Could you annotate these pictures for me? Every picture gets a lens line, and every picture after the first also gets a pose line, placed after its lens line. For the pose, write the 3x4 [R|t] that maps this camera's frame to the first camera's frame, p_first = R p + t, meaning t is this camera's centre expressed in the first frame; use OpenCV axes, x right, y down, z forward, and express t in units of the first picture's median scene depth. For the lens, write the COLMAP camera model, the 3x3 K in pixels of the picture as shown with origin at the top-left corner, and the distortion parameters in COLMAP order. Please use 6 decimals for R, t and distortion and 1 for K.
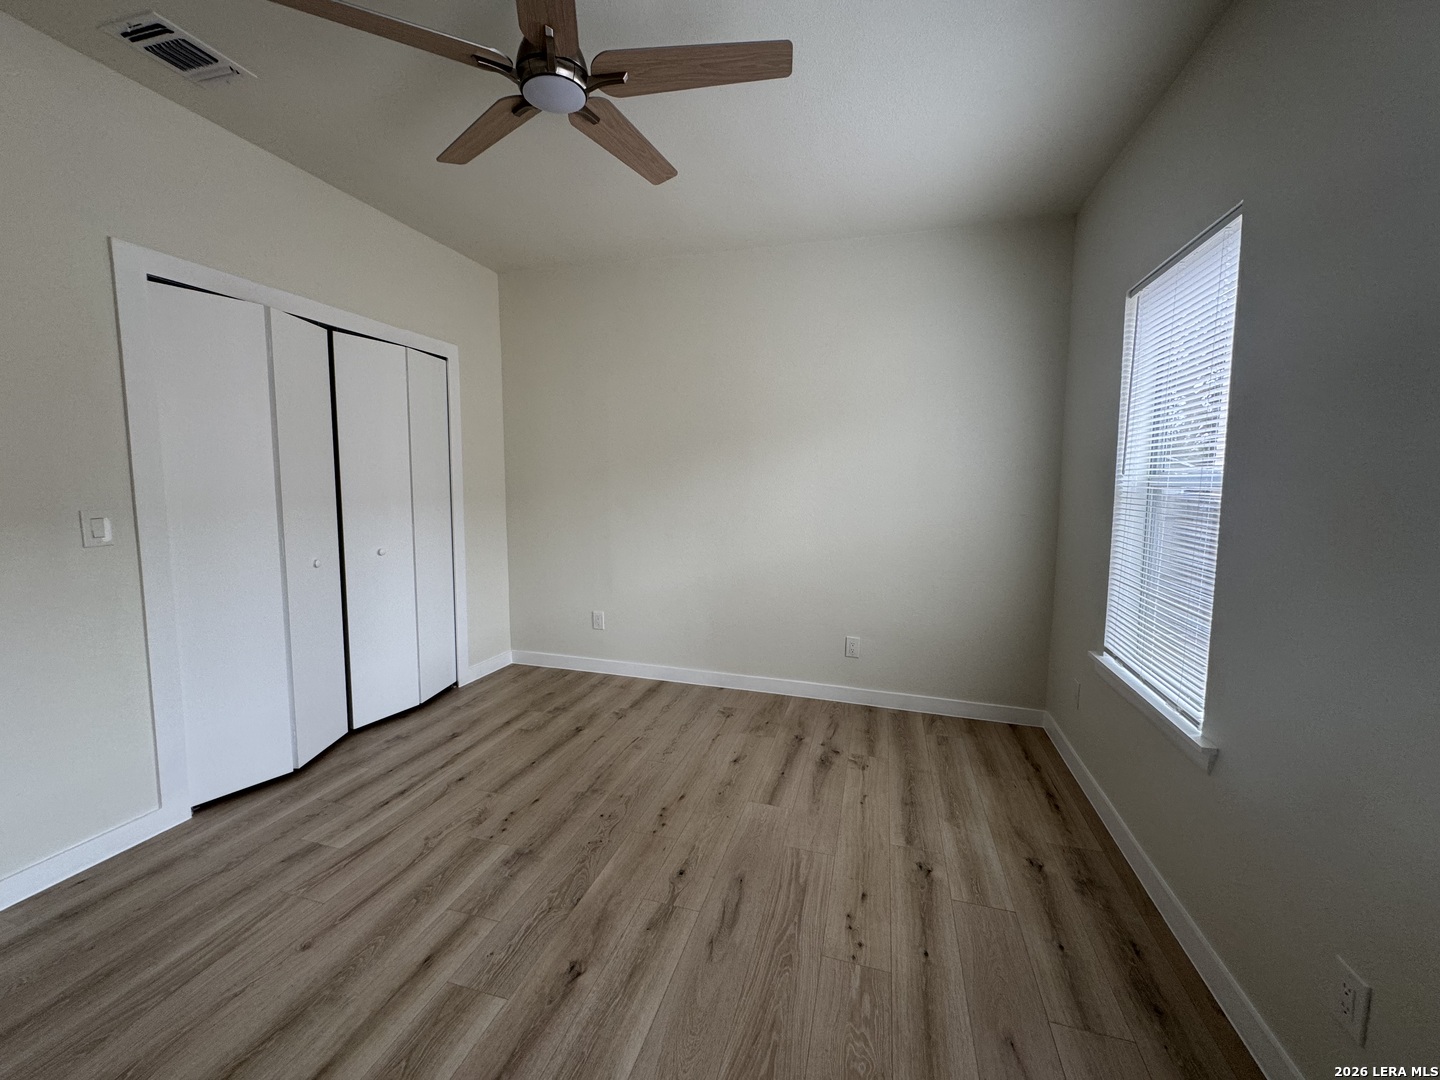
lens RADIAL K [[572.7, 0, 719.6], [0, 572.7, 535.9], [0, 0, 1]] dist [-0.001896, 0.000416]
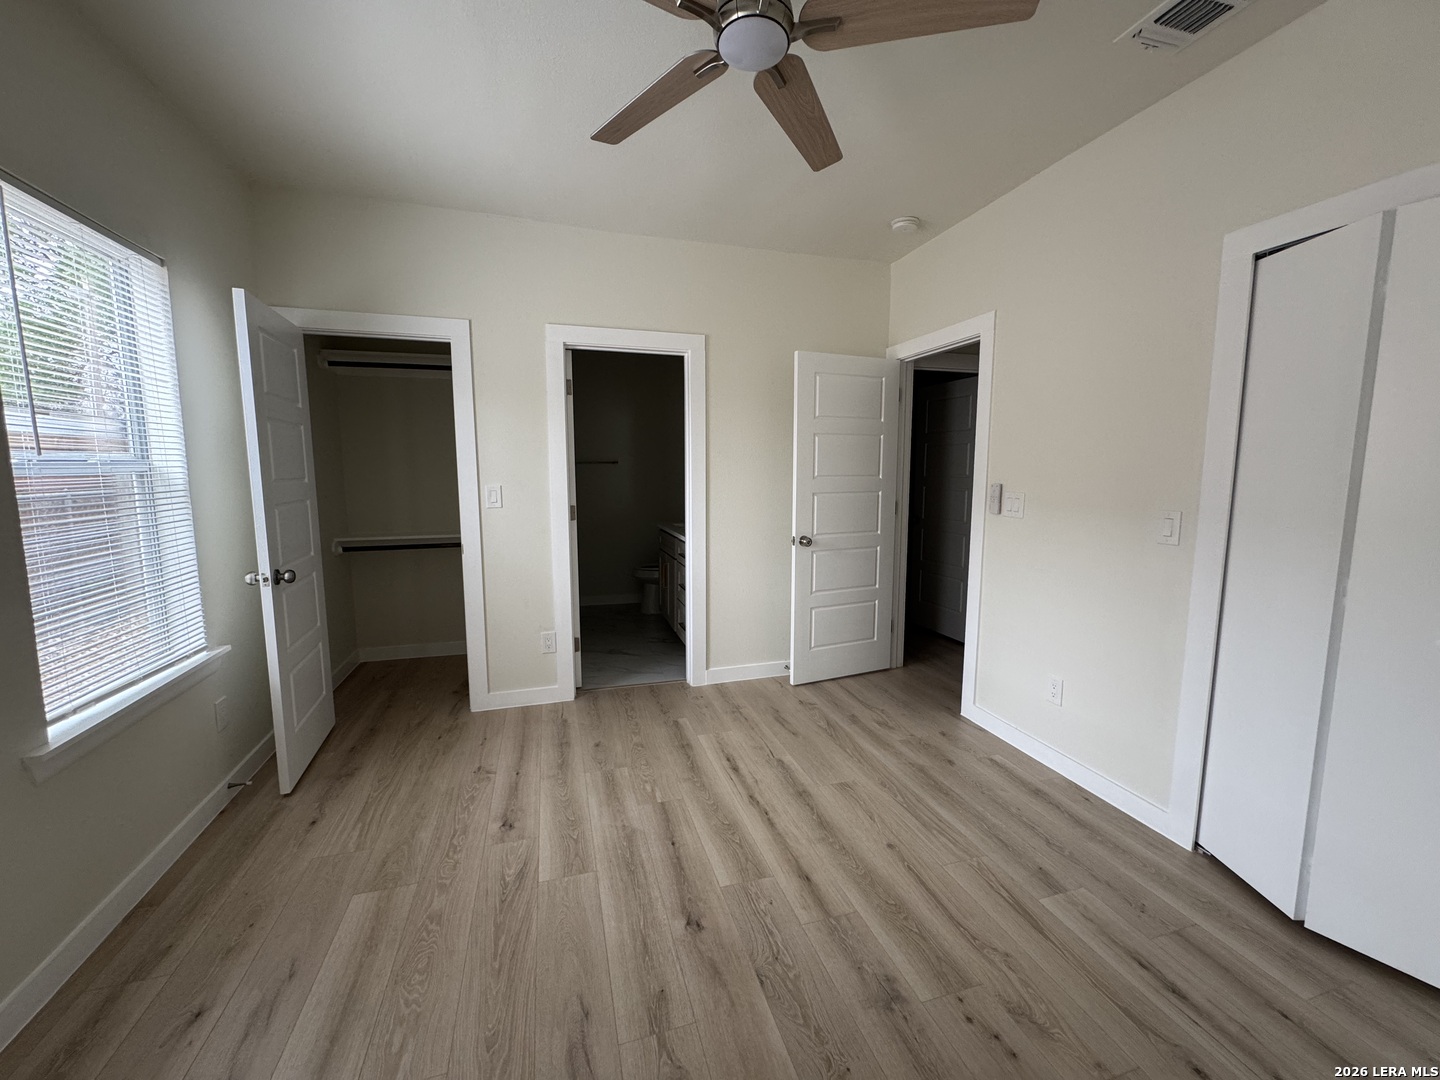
lens RADIAL K [[572.7, 0, 722.7], [0, 572.7, 538.1], [0, 0, 1]] dist [-0.001896, 0.000416]
pose [[-0.837467, 0.053902, -0.543823, 0.237227], [-0.067263, 0.977390, 0.200459, -0.175369], [0.542332, 0.204457, -0.814907, 1.618134]]
